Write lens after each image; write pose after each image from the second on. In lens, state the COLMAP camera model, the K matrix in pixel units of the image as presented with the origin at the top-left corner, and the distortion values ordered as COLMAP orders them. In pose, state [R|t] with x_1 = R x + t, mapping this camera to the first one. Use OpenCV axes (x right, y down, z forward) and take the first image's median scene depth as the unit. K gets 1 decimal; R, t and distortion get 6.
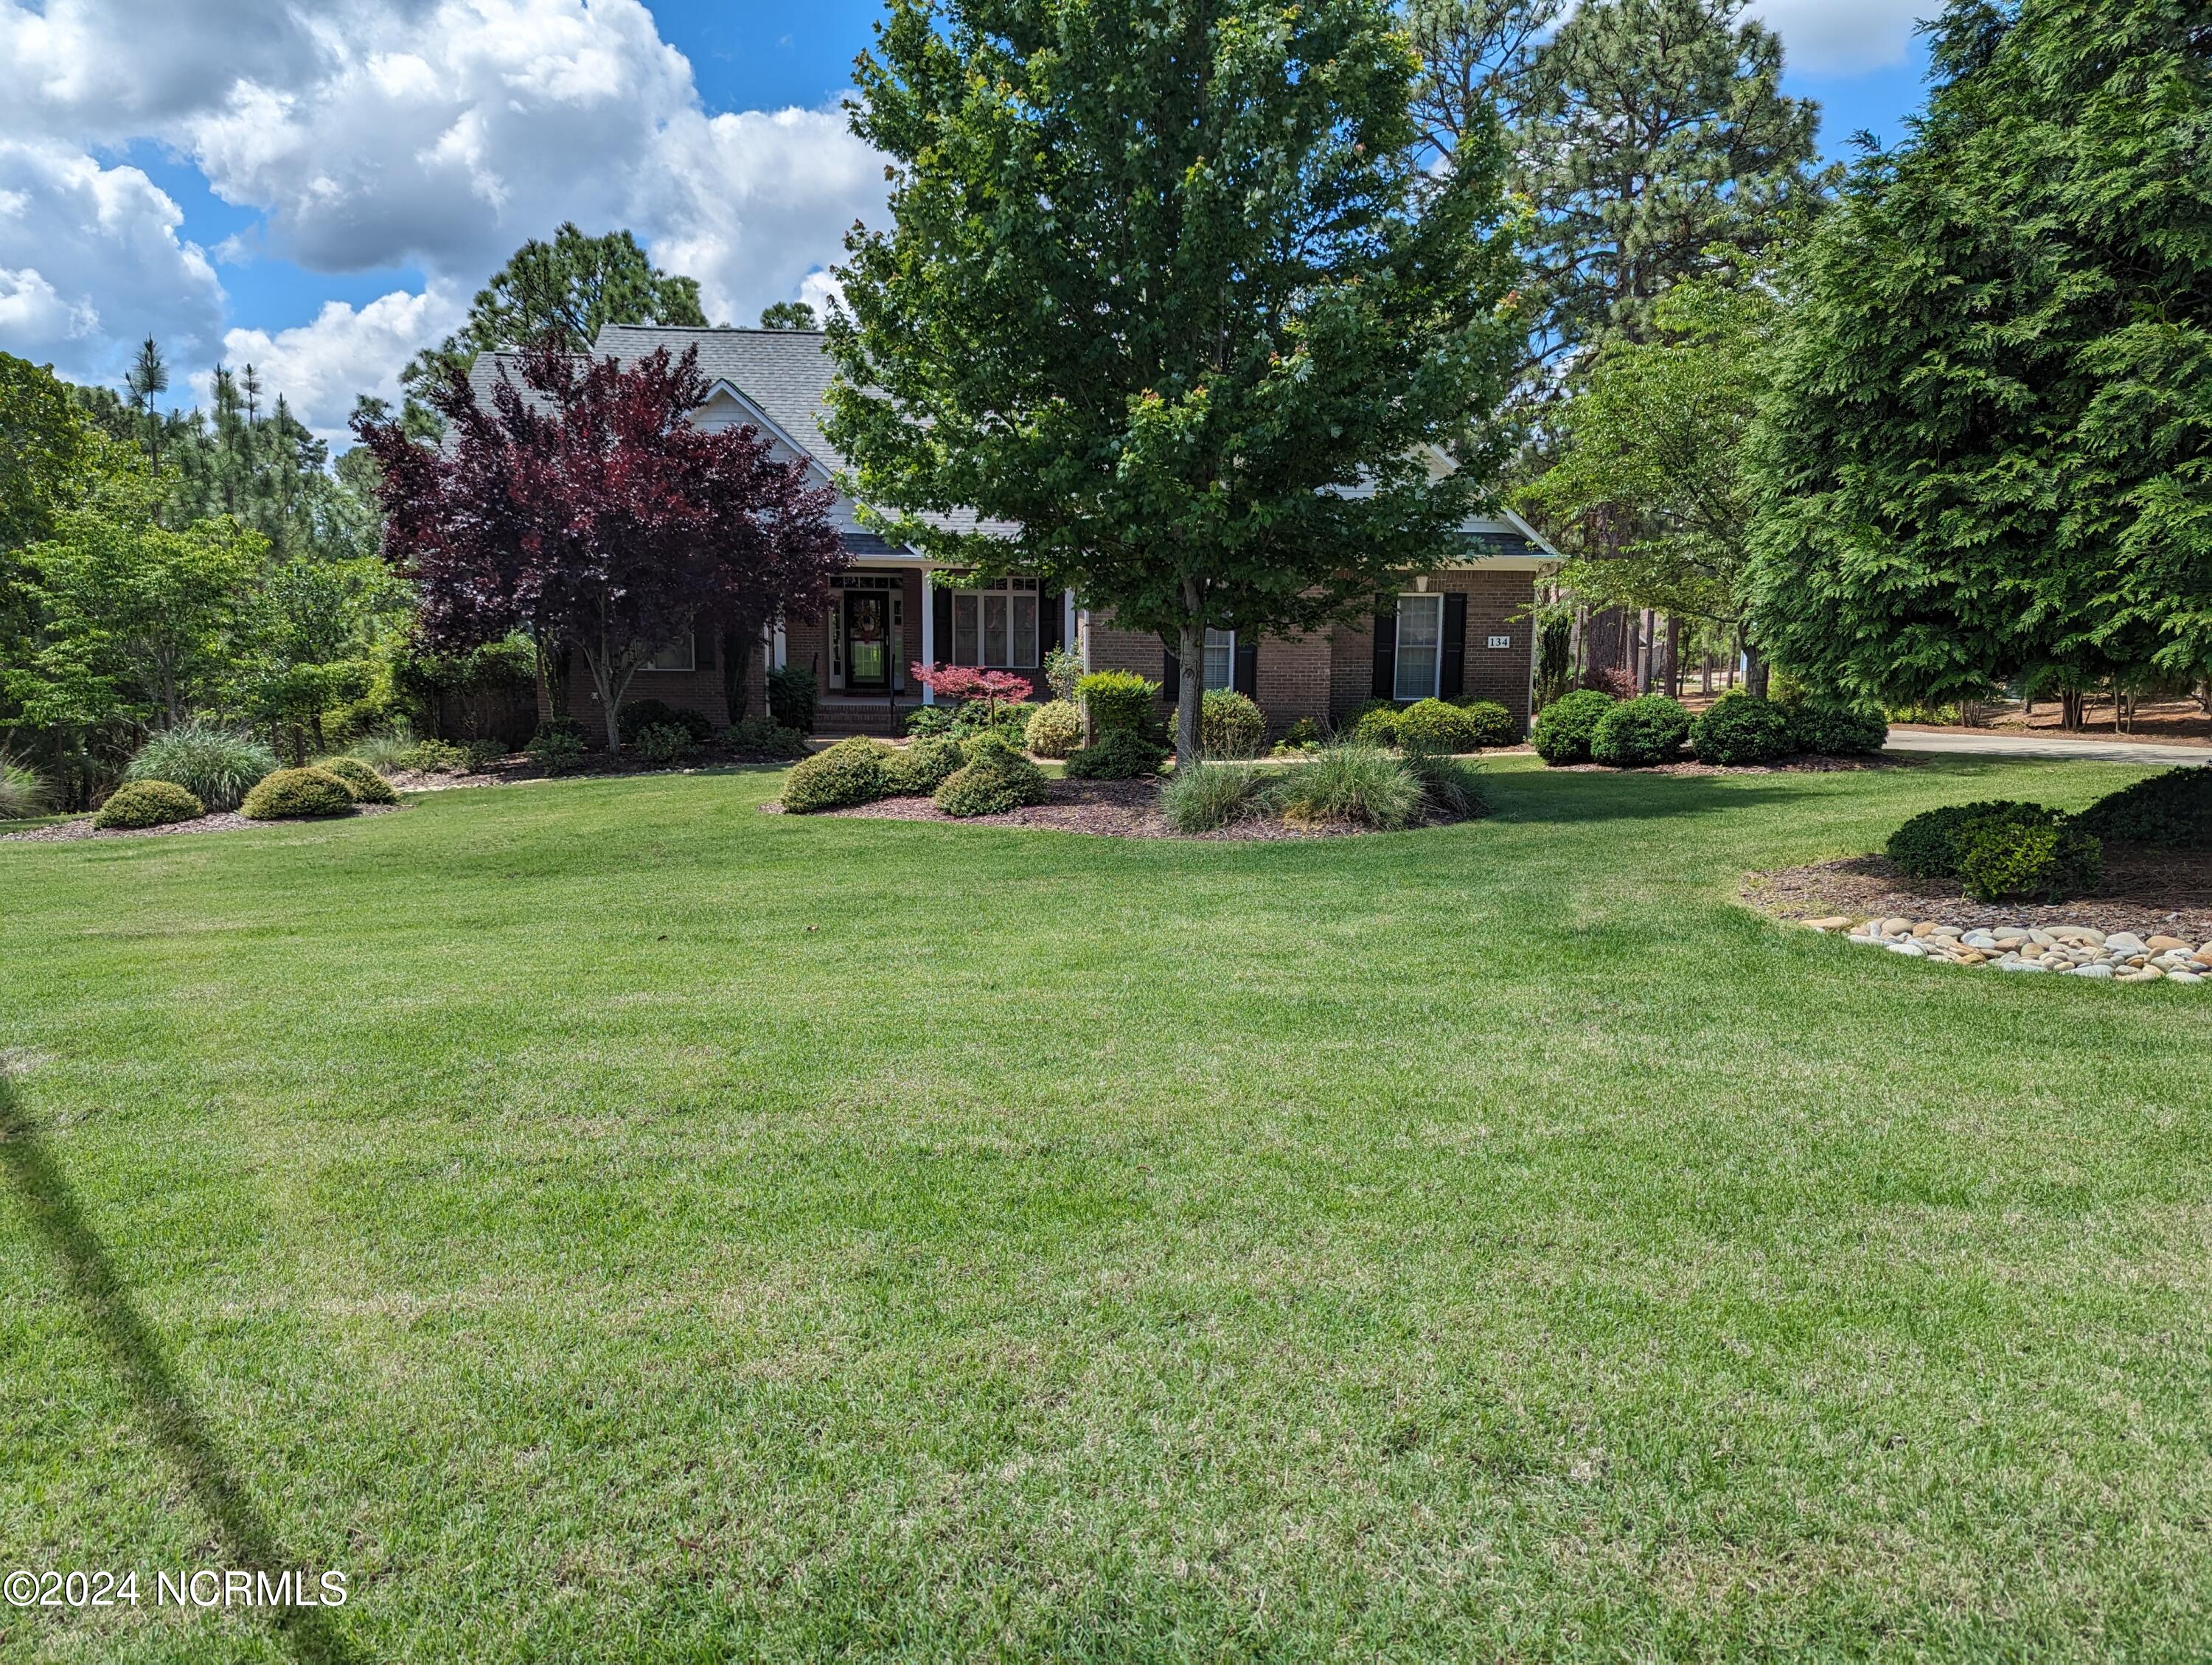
lens RADIAL K [[1549.1, 0, 1109.9], [0, 1549.1, 834.6], [0, 0, 1]] dist [0.042807, -0.003180]
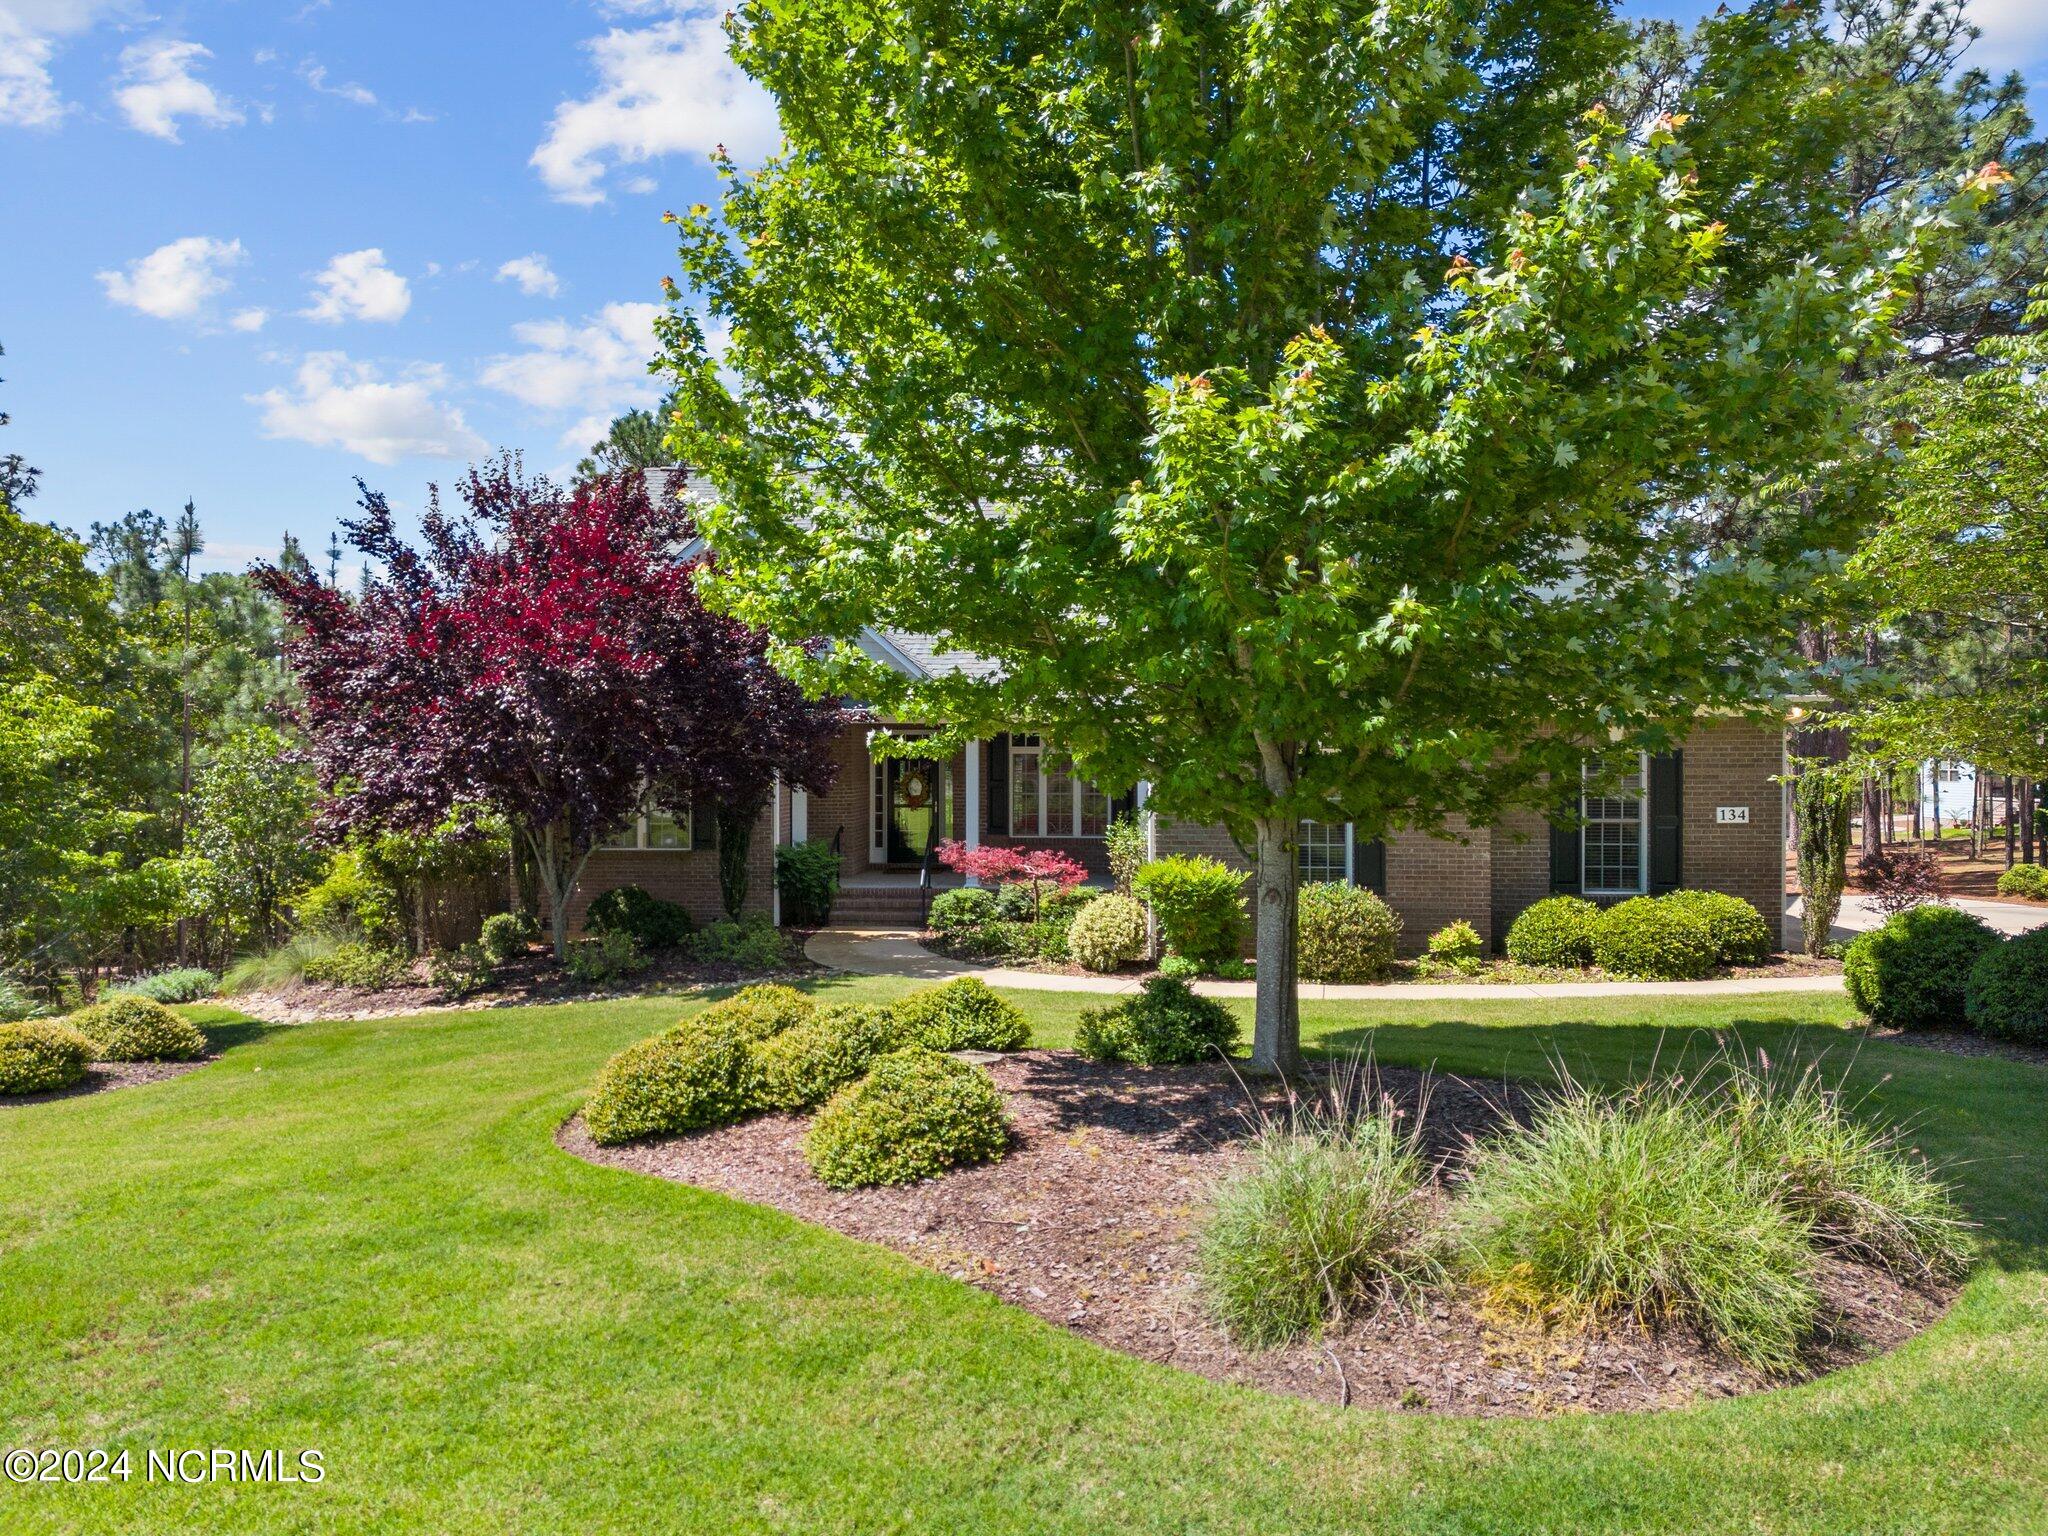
lens RADIAL K [[1426.1, 0, 1032.6], [0, 1426.1, 768.5], [0, 0, 1]] dist [0.094779, -0.094465]
pose [[0.990153, -0.010125, -0.139623, 0.025365], [-0.008723, 0.990980, -0.133724, -0.055216], [0.139718, 0.133625, 0.981134, 0.313758]]
